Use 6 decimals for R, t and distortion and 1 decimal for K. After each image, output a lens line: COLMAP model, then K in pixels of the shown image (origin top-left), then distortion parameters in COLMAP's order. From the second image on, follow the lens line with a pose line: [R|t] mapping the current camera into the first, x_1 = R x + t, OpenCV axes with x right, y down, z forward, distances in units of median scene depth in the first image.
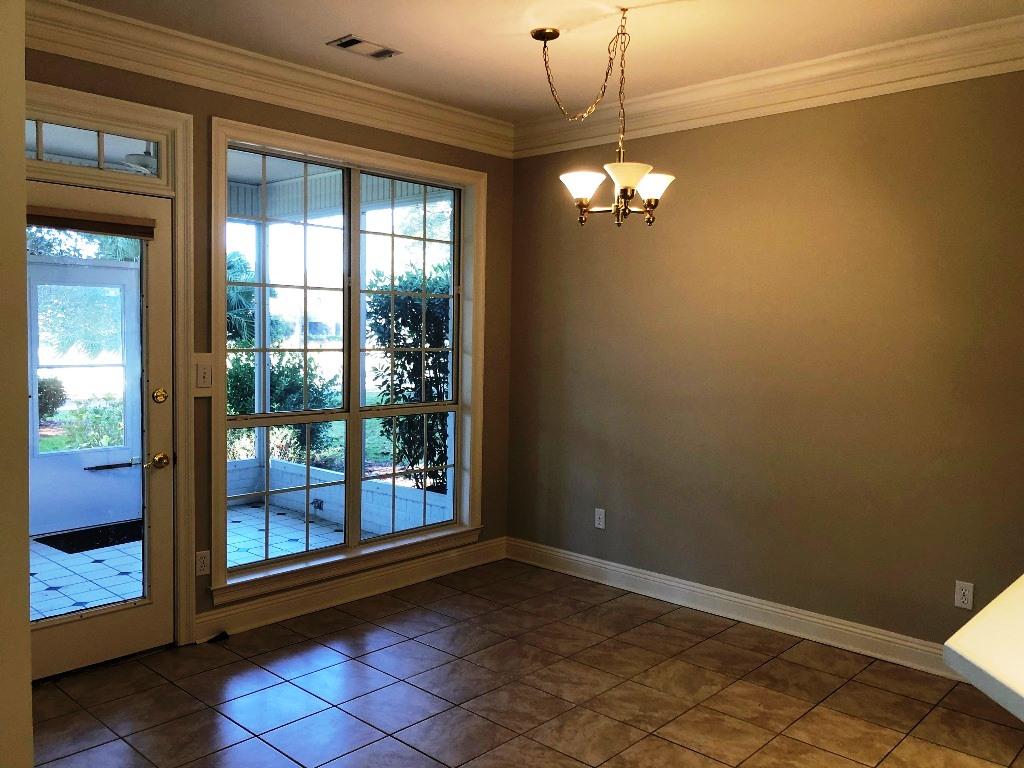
lens RADIAL K [[838.5, 0, 510.3], [0, 838.5, 383.8], [0, 0, 1]] dist [0.017051, 0.008105]
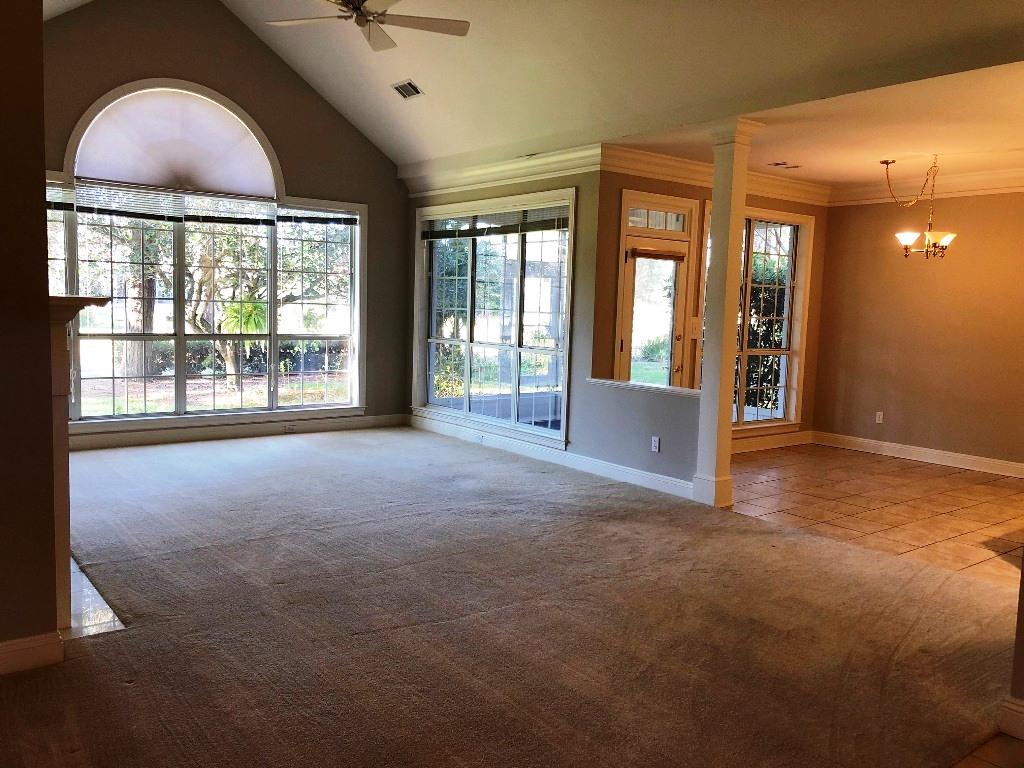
lens RADIAL K [[838.5, 0, 512.2], [0, 838.5, 384.5], [0, 0, 1]] dist [0.017051, 0.008105]
pose [[0.985832, 0.032865, -0.164483, -0.367113], [-0.028754, 0.999213, 0.027313, 0.068180], [0.165251, -0.022197, 0.986002, -0.862469]]
